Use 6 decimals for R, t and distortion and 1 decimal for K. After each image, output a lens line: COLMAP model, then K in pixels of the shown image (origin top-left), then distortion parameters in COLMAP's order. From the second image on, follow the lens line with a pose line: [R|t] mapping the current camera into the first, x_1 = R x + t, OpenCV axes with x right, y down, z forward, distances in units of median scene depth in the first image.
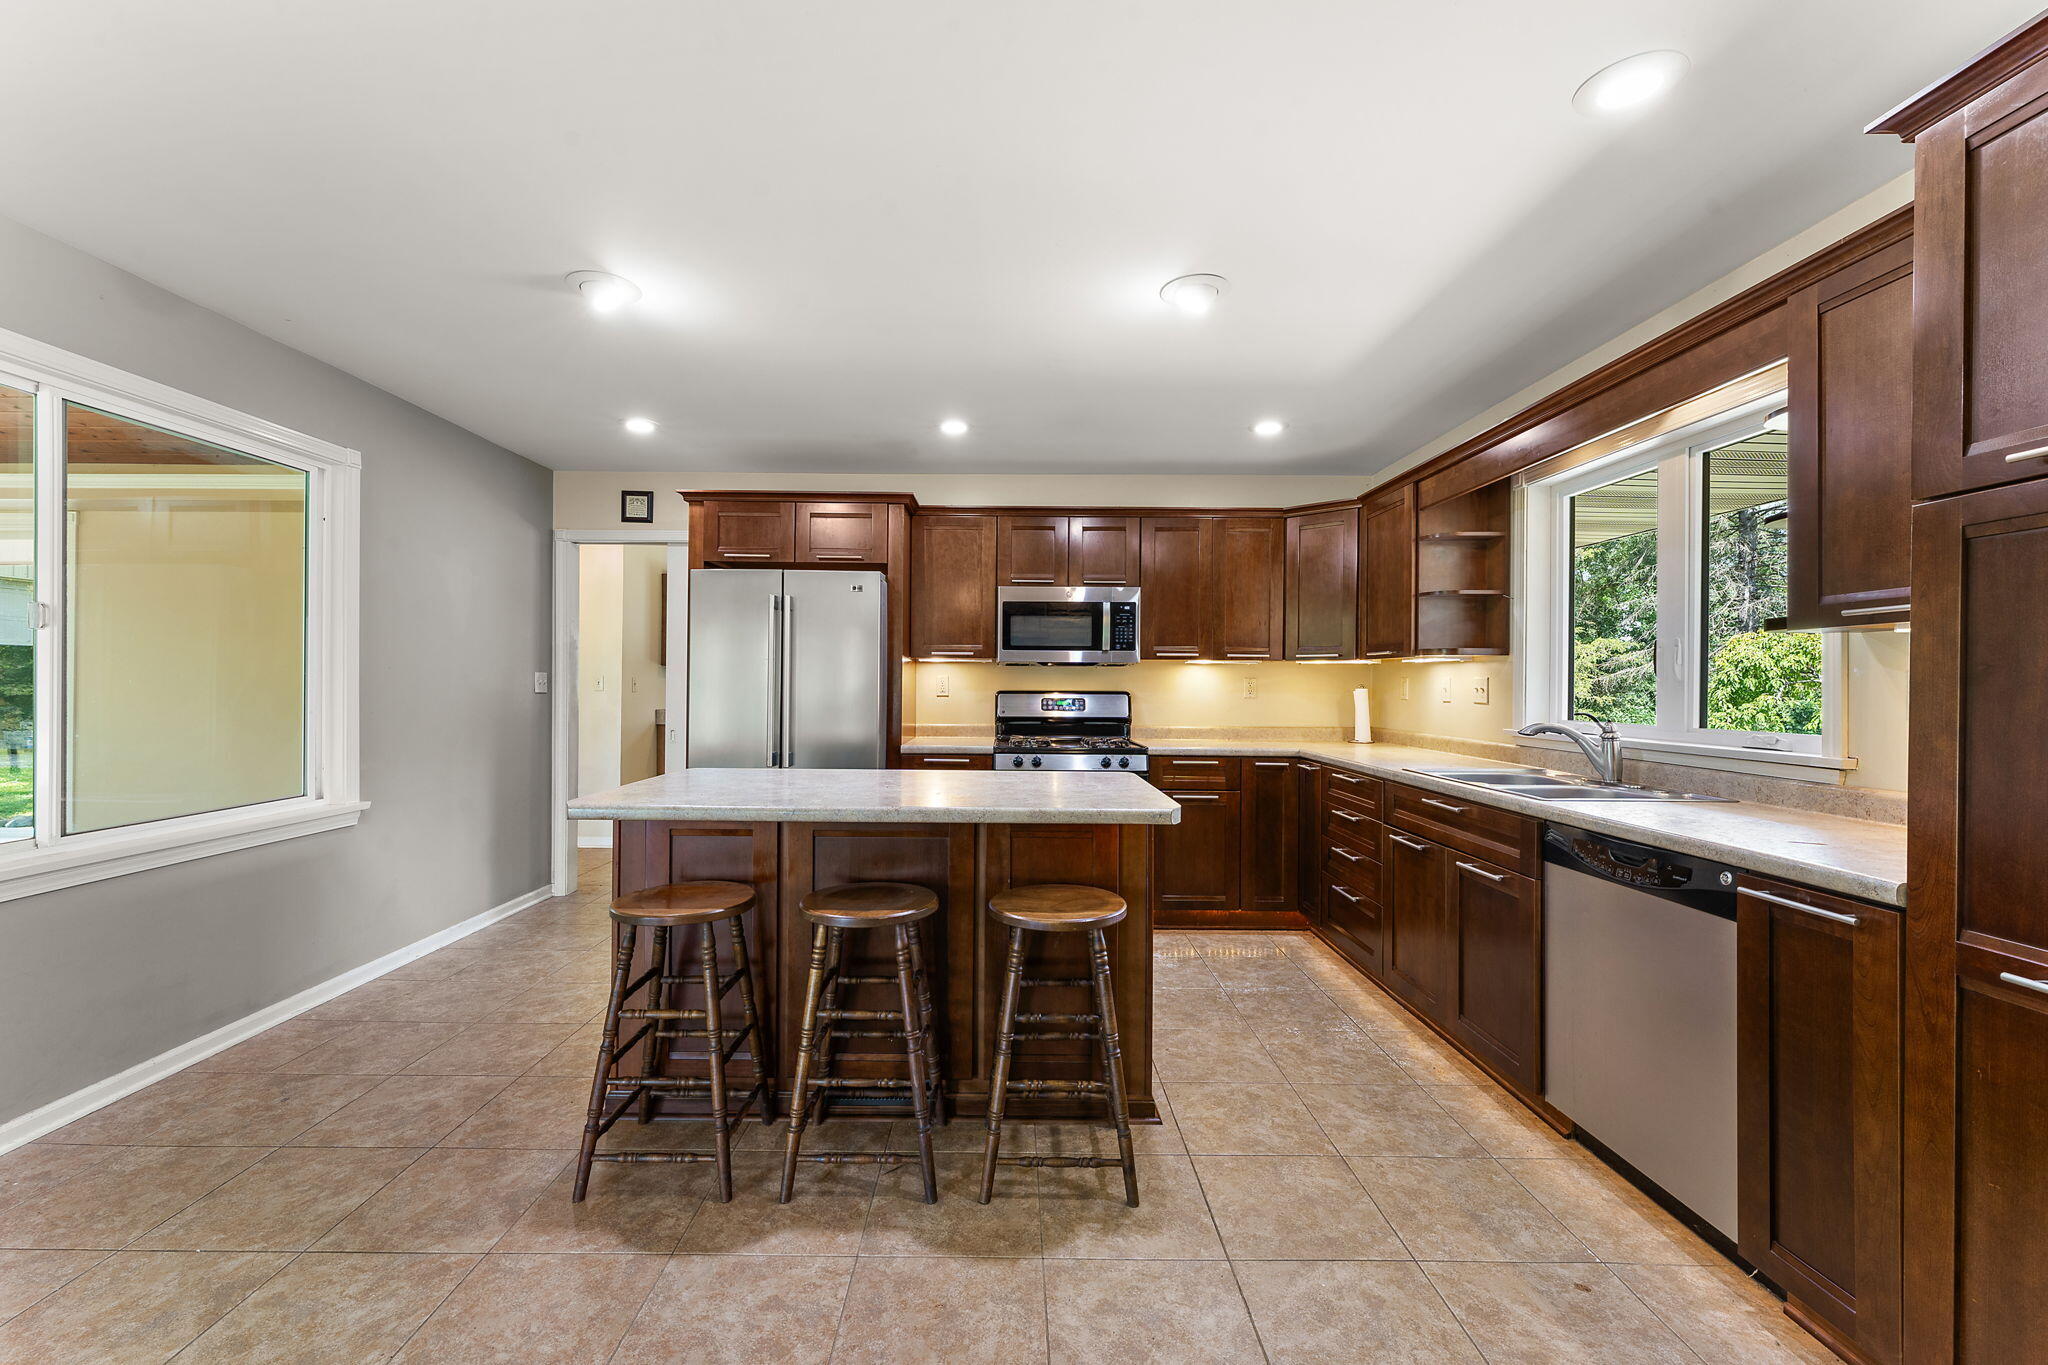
lens RADIAL K [[830.3, 0, 1018.6], [0, 830.3, 680.8], [0, 0, 1]] dist [-0.000747, 0.001059]
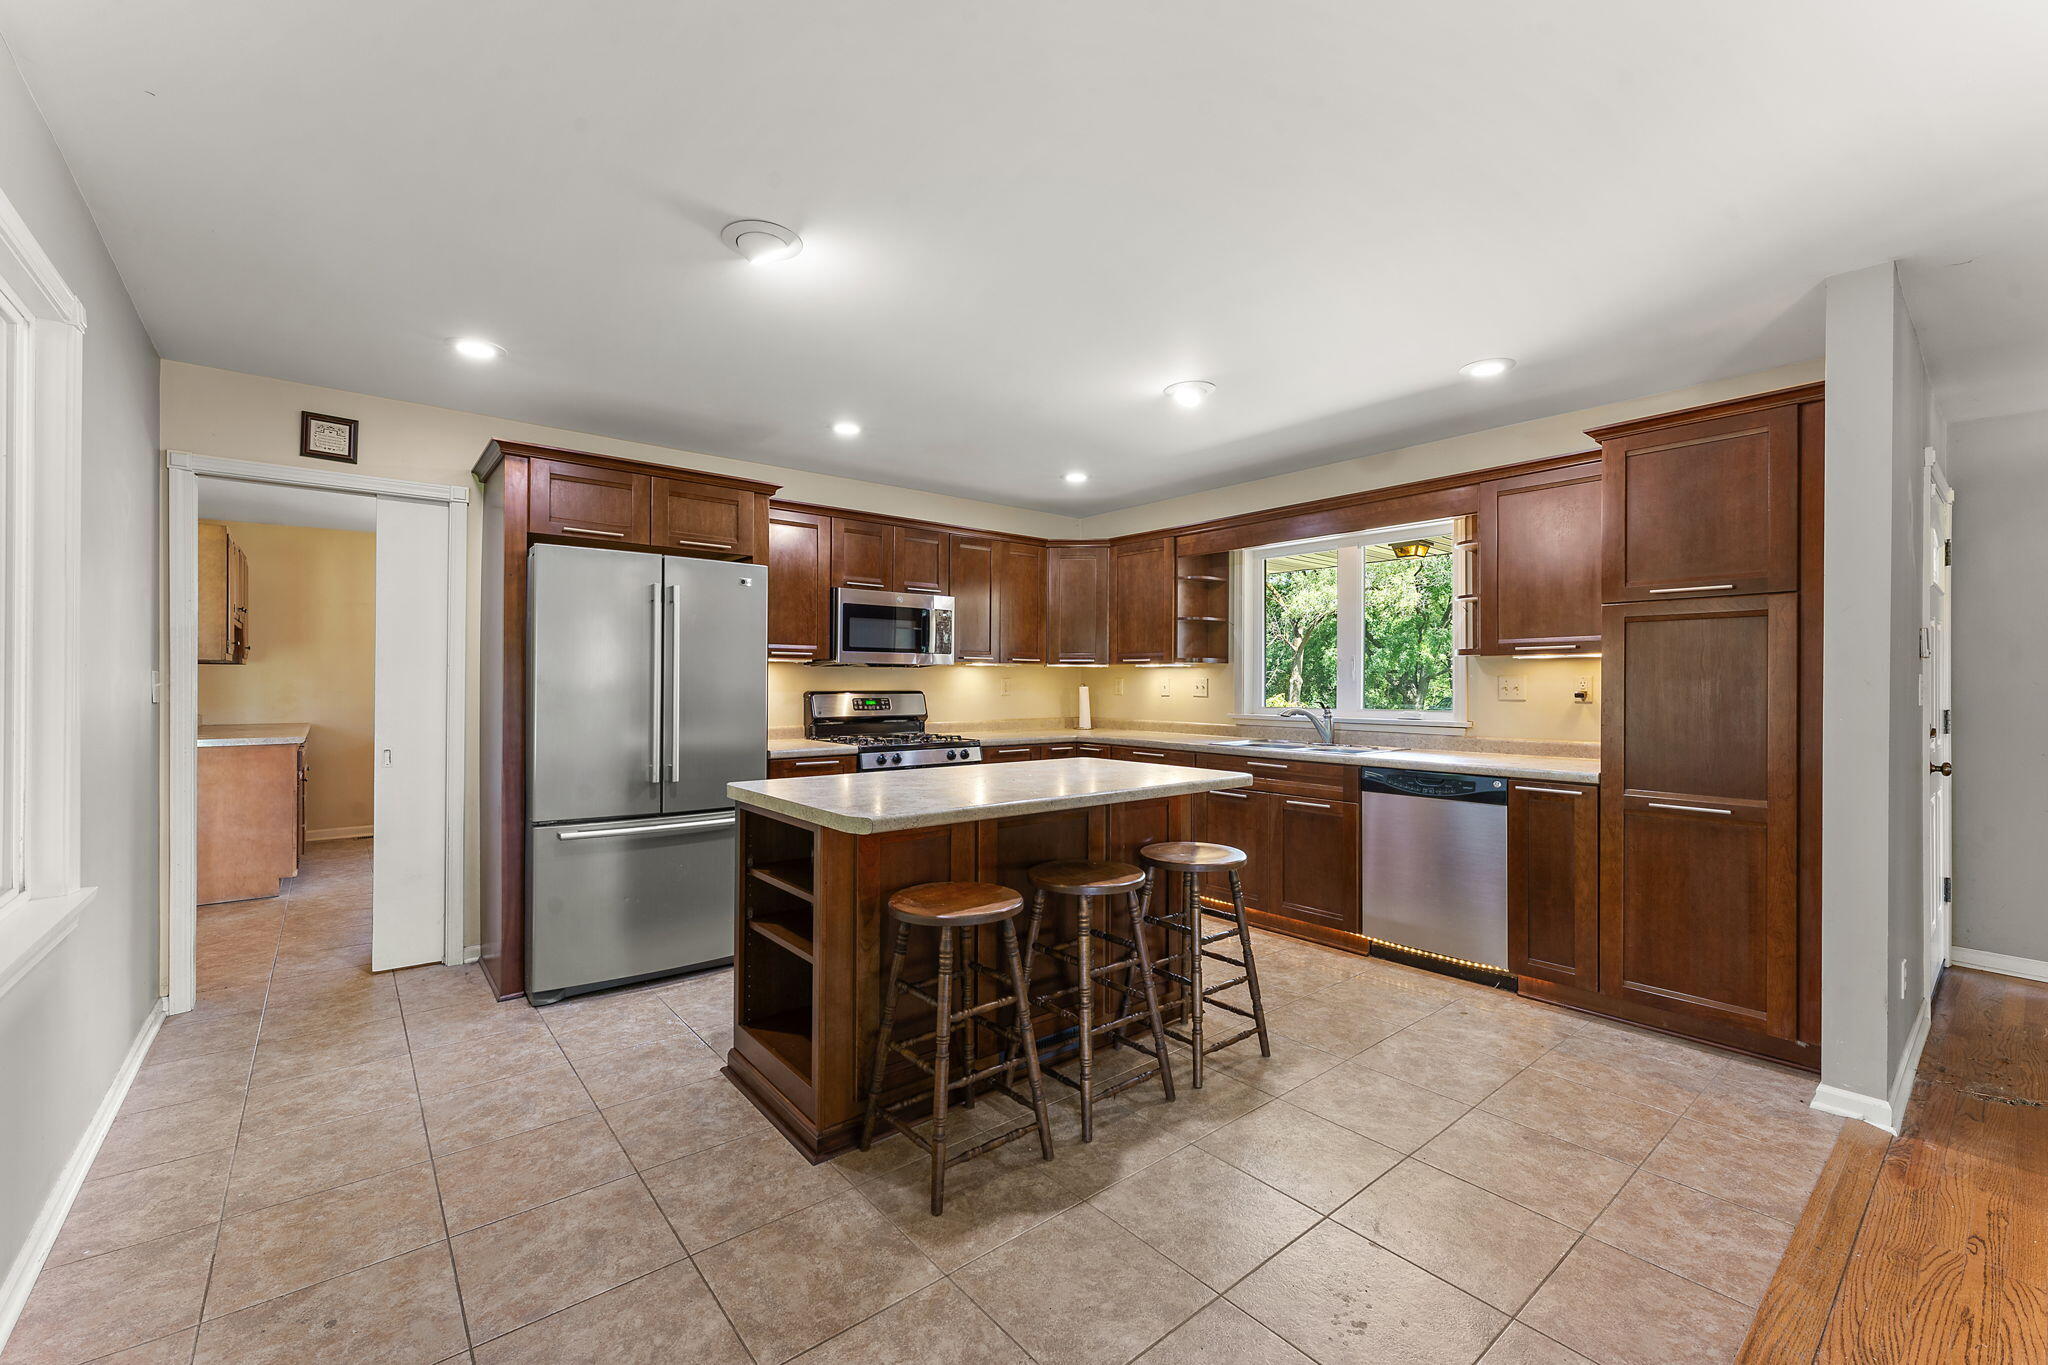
lens RADIAL K [[830.3, 0, 1019.4], [0, 830.3, 680.4], [0, 0, 1]] dist [-0.000747, 0.001059]
pose [[0.773254, -0.002536, 0.634091, -0.521968], [0.000297, 0.999993, 0.003638, -0.005223], [-0.634096, -0.002625, 0.773250, 0.086073]]
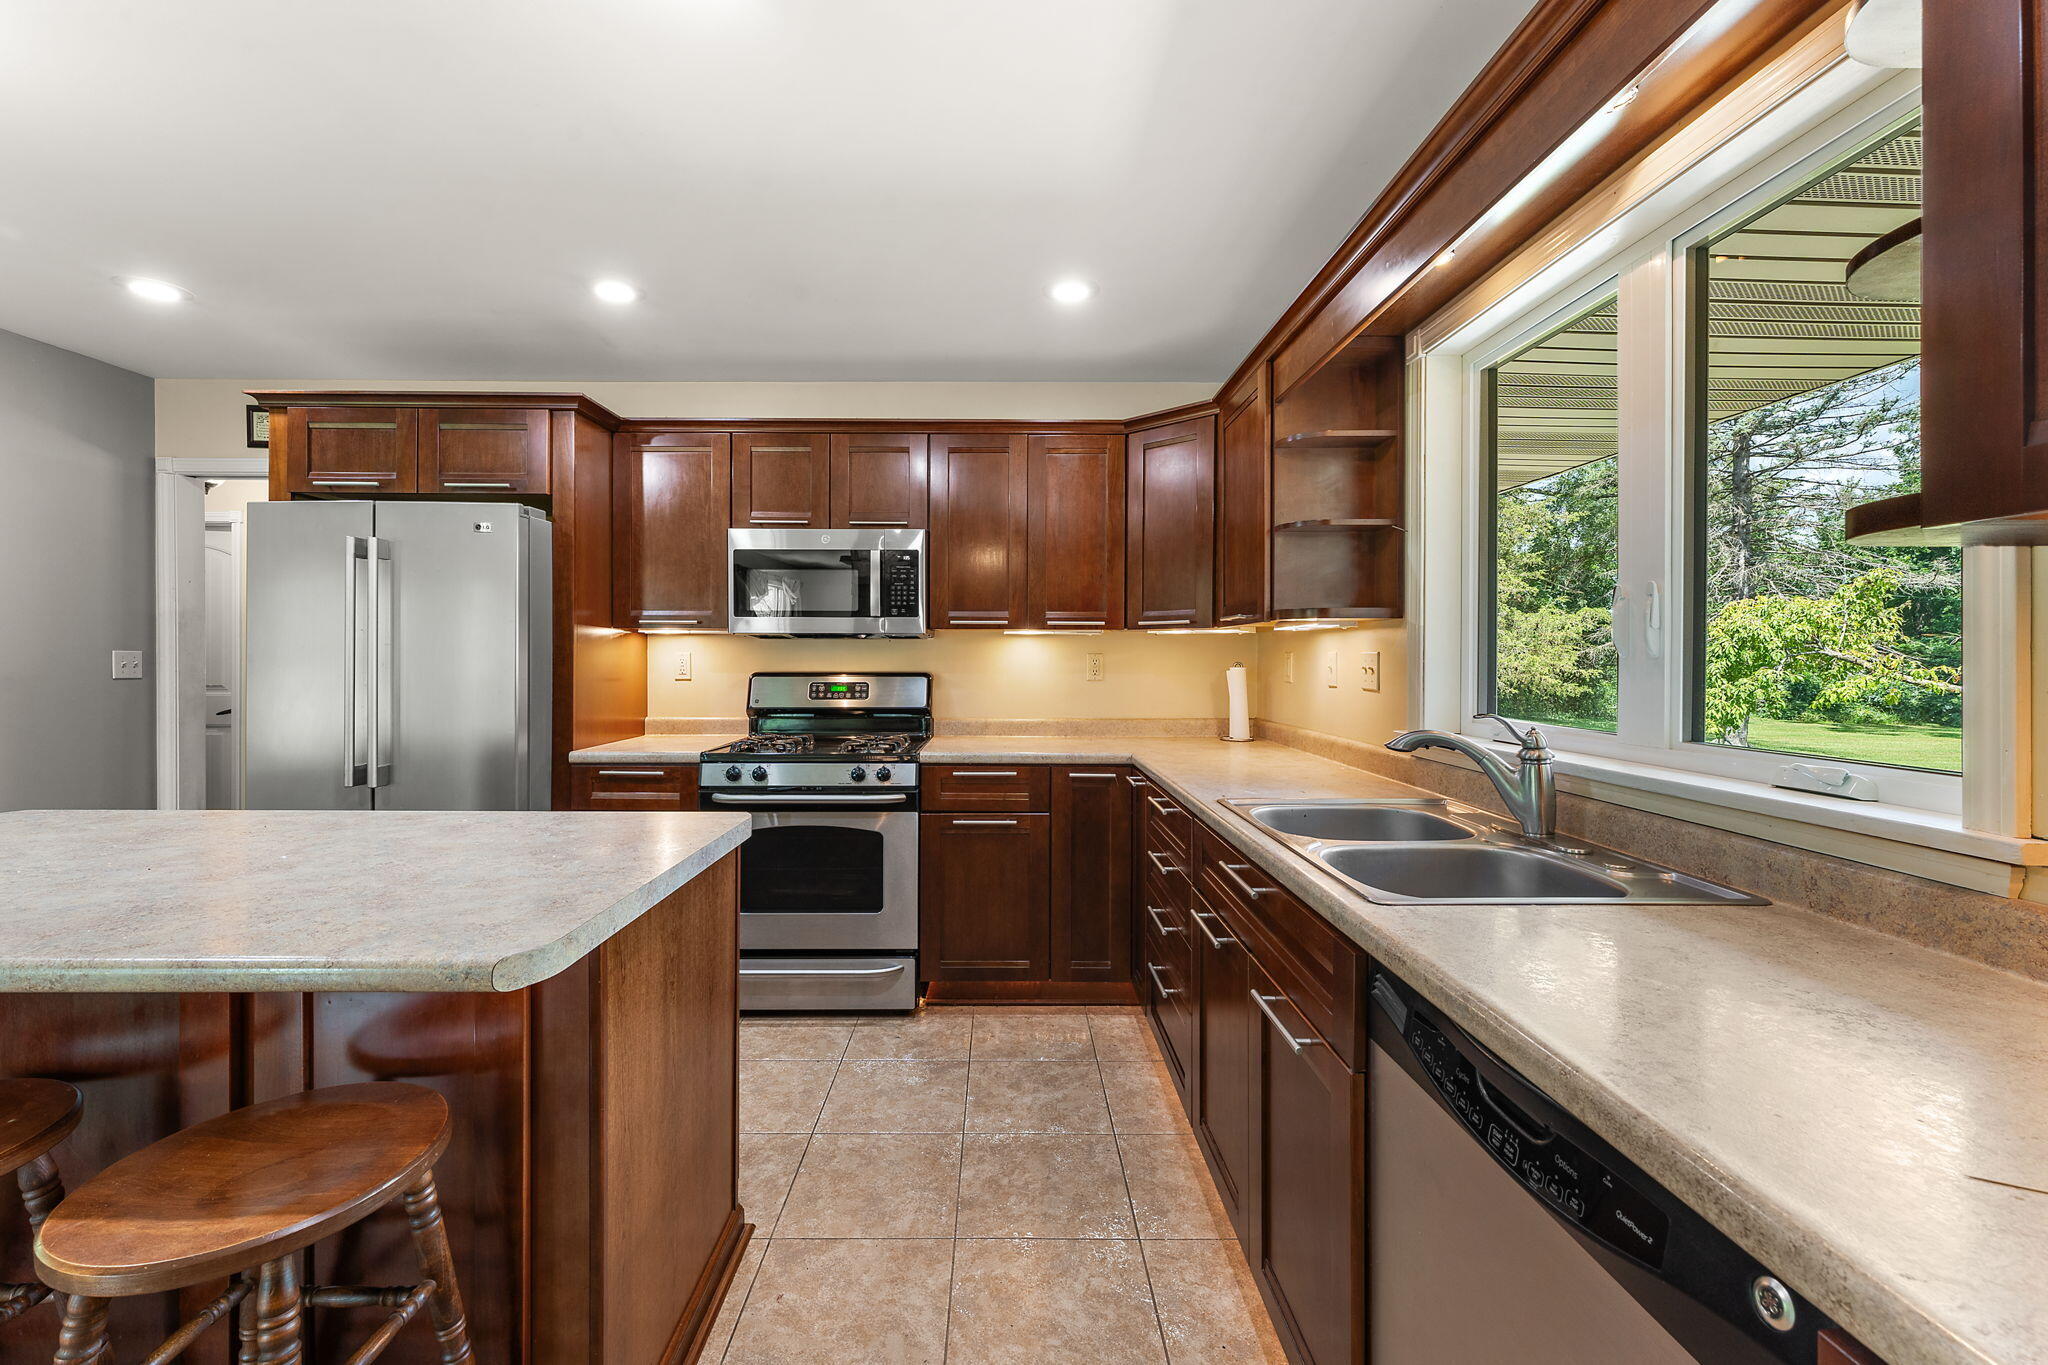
lens RADIAL K [[830.3, 0, 1021.2], [0, 830.3, 658.8], [0, 0, 1]] dist [-0.000747, 0.001059]
pose [[0.999959, -0.004967, 0.007533, 0.237948], [0.004936, 0.999980, 0.004070, -0.002257], [-0.007553, -0.004033, 0.999963, 0.289568]]
